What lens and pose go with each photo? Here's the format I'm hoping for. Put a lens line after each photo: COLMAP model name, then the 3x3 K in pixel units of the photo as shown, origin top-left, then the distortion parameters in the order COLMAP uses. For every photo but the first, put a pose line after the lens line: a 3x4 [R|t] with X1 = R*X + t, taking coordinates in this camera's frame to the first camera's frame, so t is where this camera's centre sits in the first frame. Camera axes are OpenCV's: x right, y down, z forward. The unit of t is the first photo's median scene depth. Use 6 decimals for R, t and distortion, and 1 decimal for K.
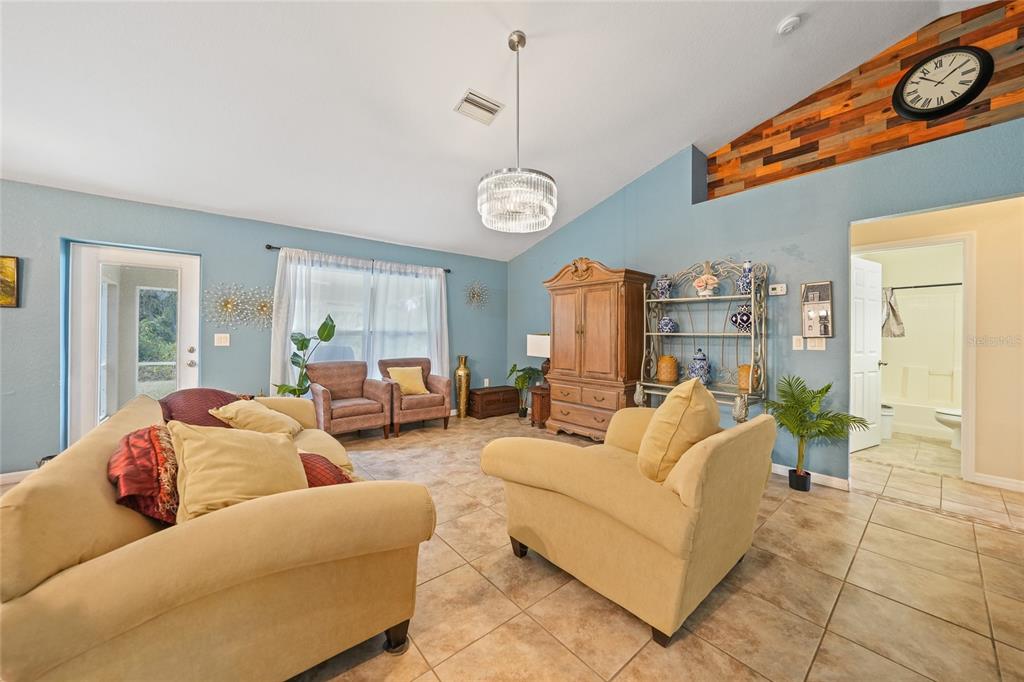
lens RADIAL K [[367.2, 0, 512.0], [0, 367.2, 341.0], [0, 0, 1]] dist [-0.023512, 0.004001]
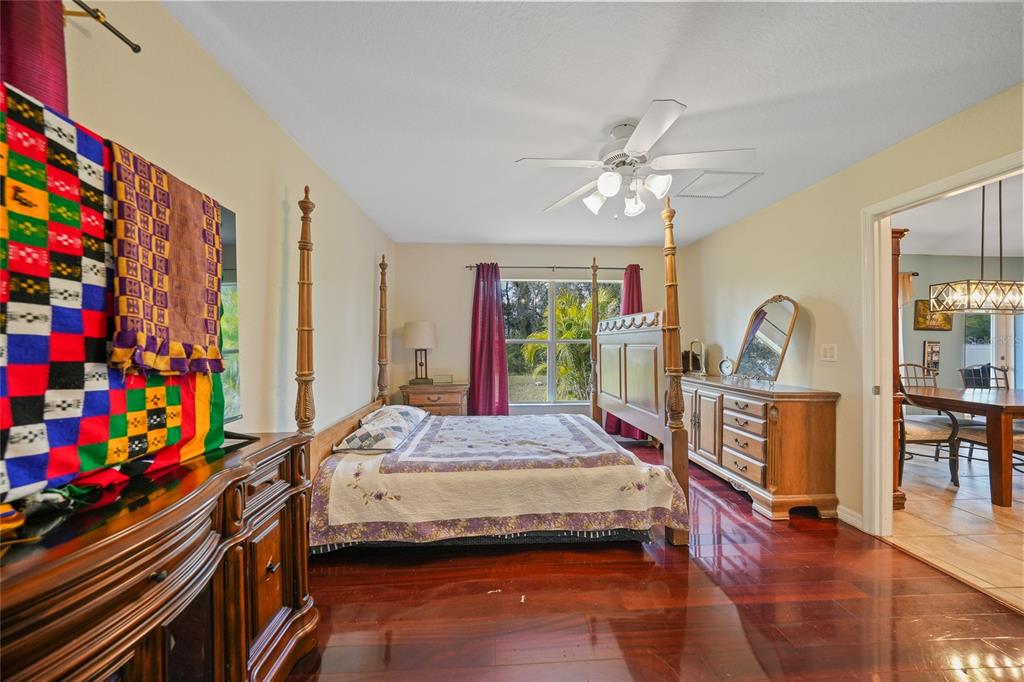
lens RADIAL K [[353.1, 0, 511.7], [0, 353.1, 339.2], [0, 0, 1]] dist [-0.024034, 0.006471]
pose [[0.807176, -0.006344, -0.590277, -1.524212], [-0.009677, 0.999666, -0.023976, 0.001760], [0.590232, 0.025065, 0.806844, -1.100955]]
